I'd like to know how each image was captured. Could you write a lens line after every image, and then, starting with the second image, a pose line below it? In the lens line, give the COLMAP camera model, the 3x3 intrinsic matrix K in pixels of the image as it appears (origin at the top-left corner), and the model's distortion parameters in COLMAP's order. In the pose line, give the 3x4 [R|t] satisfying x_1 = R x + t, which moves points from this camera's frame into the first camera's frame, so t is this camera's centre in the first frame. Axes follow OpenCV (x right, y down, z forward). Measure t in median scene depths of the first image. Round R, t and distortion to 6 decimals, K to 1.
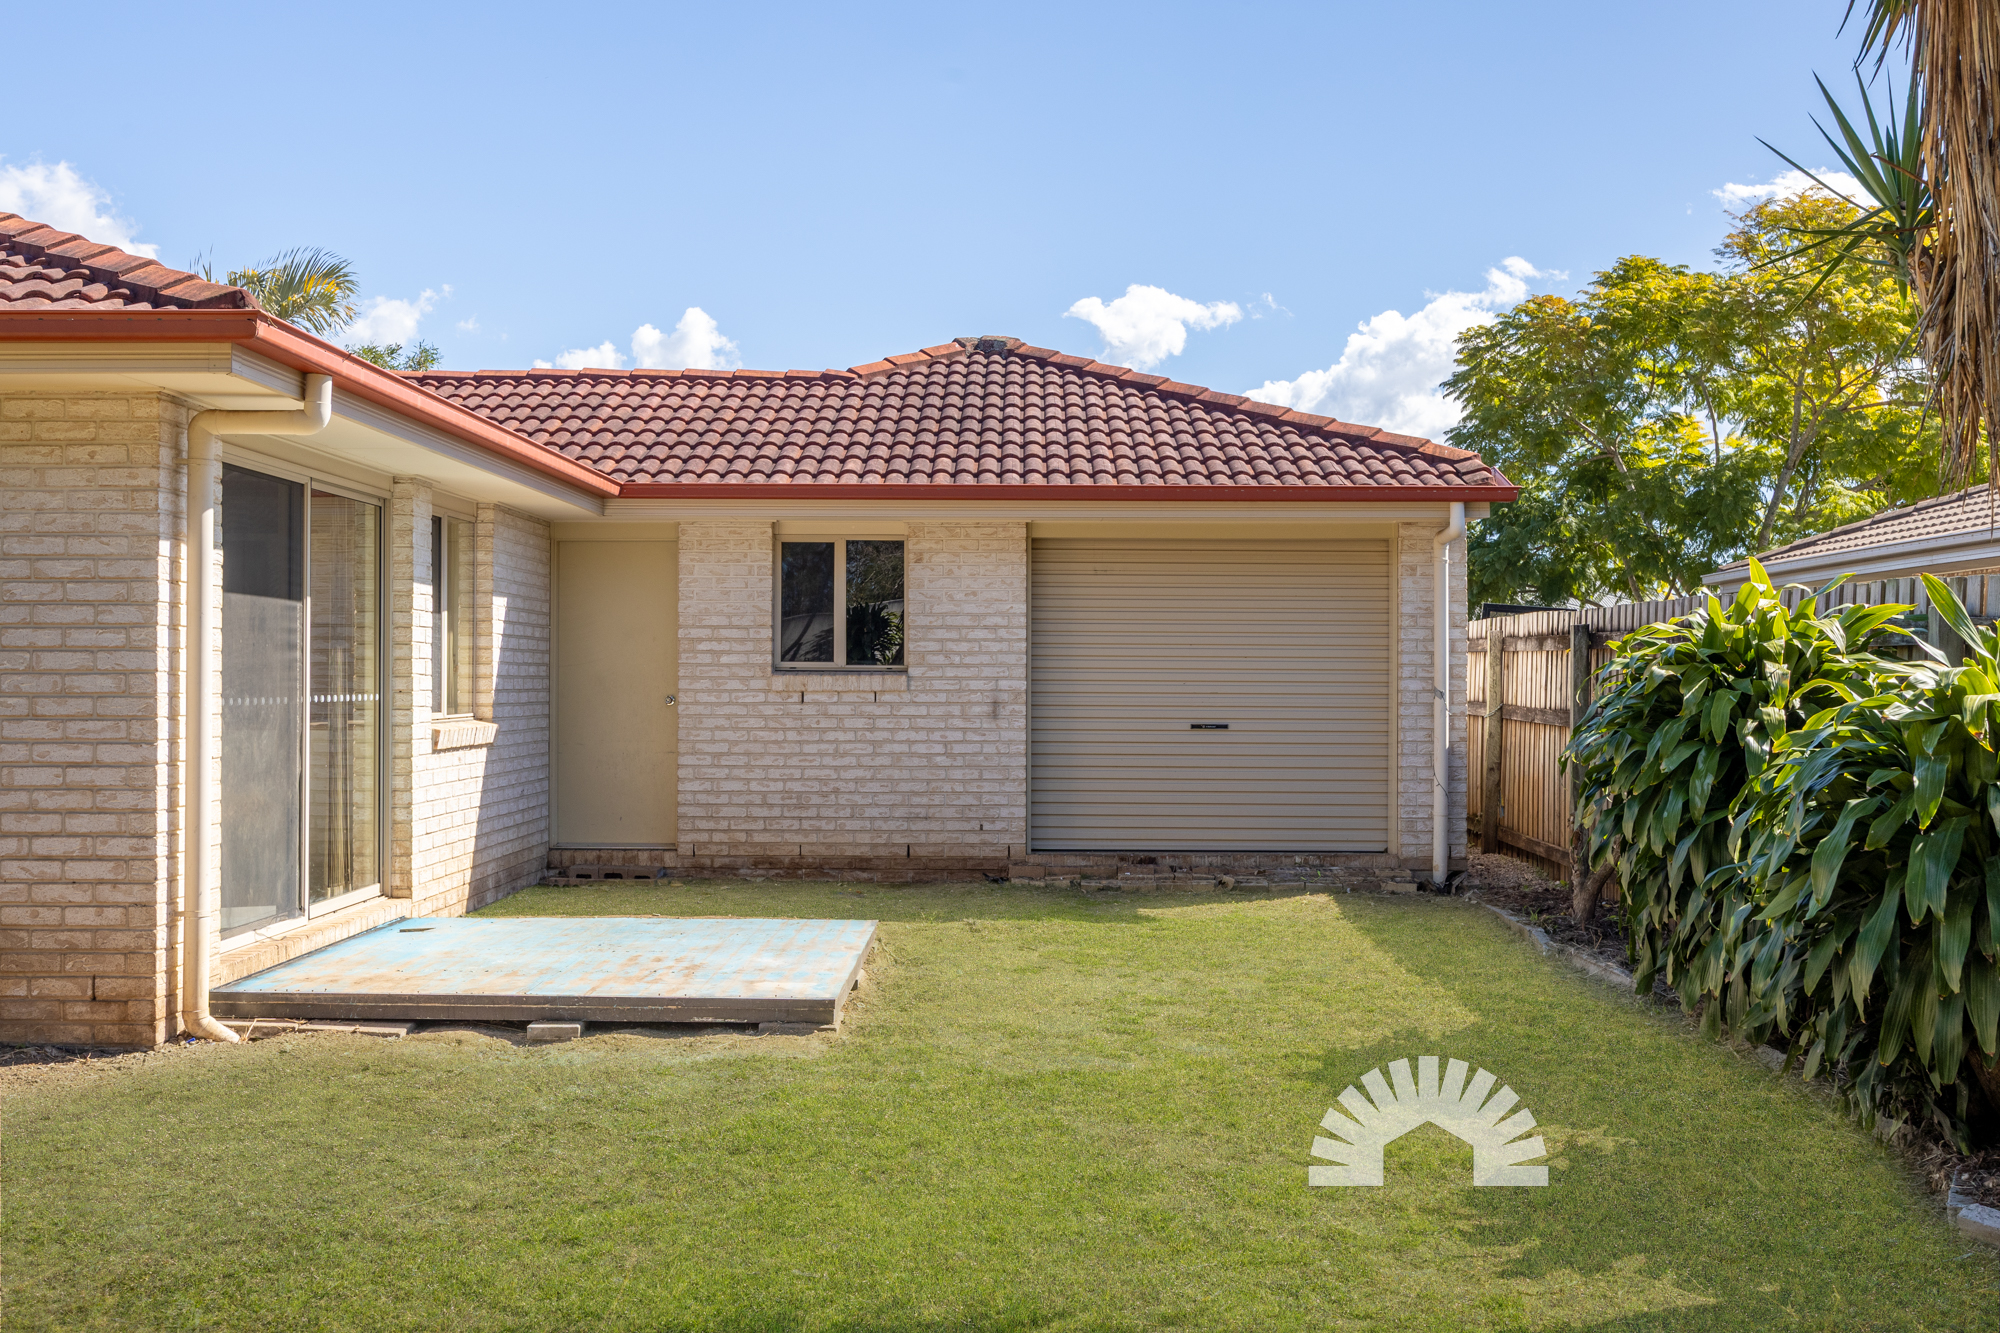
lens RADIAL K [[1957.0, 0, 1000.0], [0, 1957.0, 666.5], [0, 0, 1]] dist [0.000918, 0.014684]
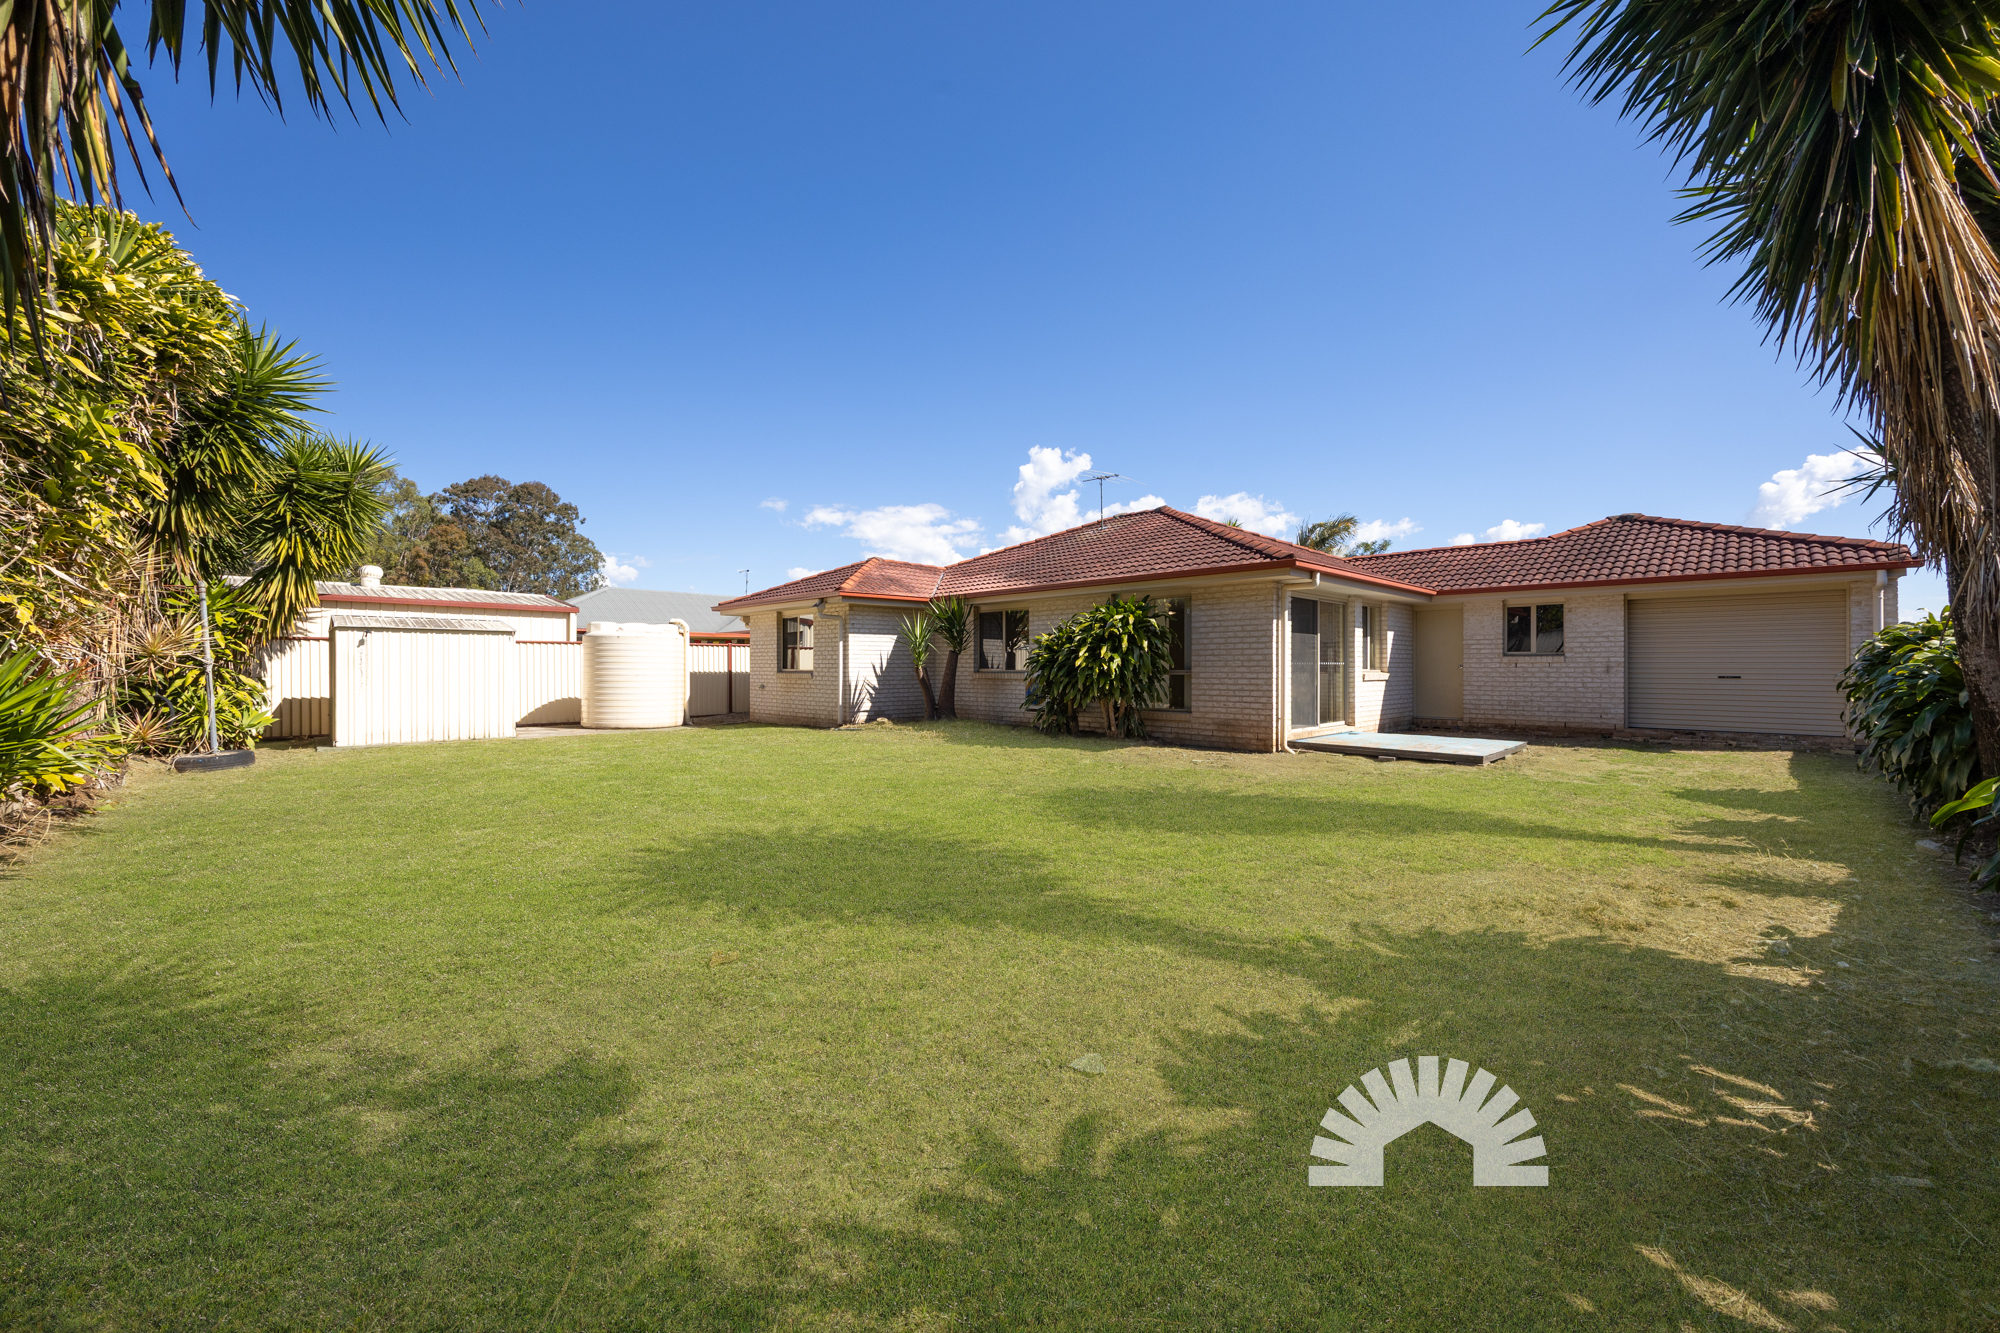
lens RADIAL K [[808.0, 0, 1000.0], [0, 808.0, 666.5], [0, 0, 1]] dist [-0.000744, 0.000648]
pose [[0.720163, -0.005888, -0.693780, 0.186119], [0.007711, 0.999970, -0.000482, 0.015229], [0.693762, -0.005003, 0.720187, -0.335183]]
